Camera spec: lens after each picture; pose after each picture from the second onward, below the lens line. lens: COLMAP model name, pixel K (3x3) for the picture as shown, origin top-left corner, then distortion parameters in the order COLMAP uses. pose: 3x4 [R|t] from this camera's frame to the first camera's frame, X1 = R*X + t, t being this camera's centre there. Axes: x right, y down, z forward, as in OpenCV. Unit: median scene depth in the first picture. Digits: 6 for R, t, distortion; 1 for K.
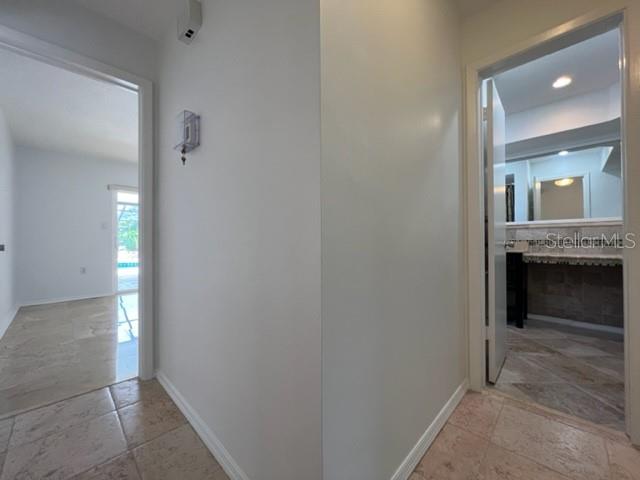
lens RADIAL K [[255.4, 0, 319.1], [0, 255.4, 239.2], [0, 0, 1]] dist [-0.002349, 0.000683]
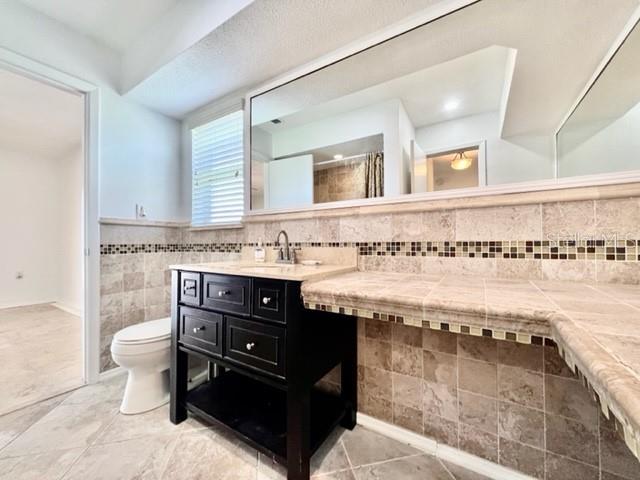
lens RADIAL K [[255.4, 0, 322.1], [0, 255.4, 240.6], [0, 0, 1]] dist [-0.002349, 0.000683]
pose [[0.976731, -0.000509, 0.214466, 0.722966], [0.000462, 1.000000, 0.000265, 0.000405], [-0.214466, -0.000160, 0.976731, 0.639077]]
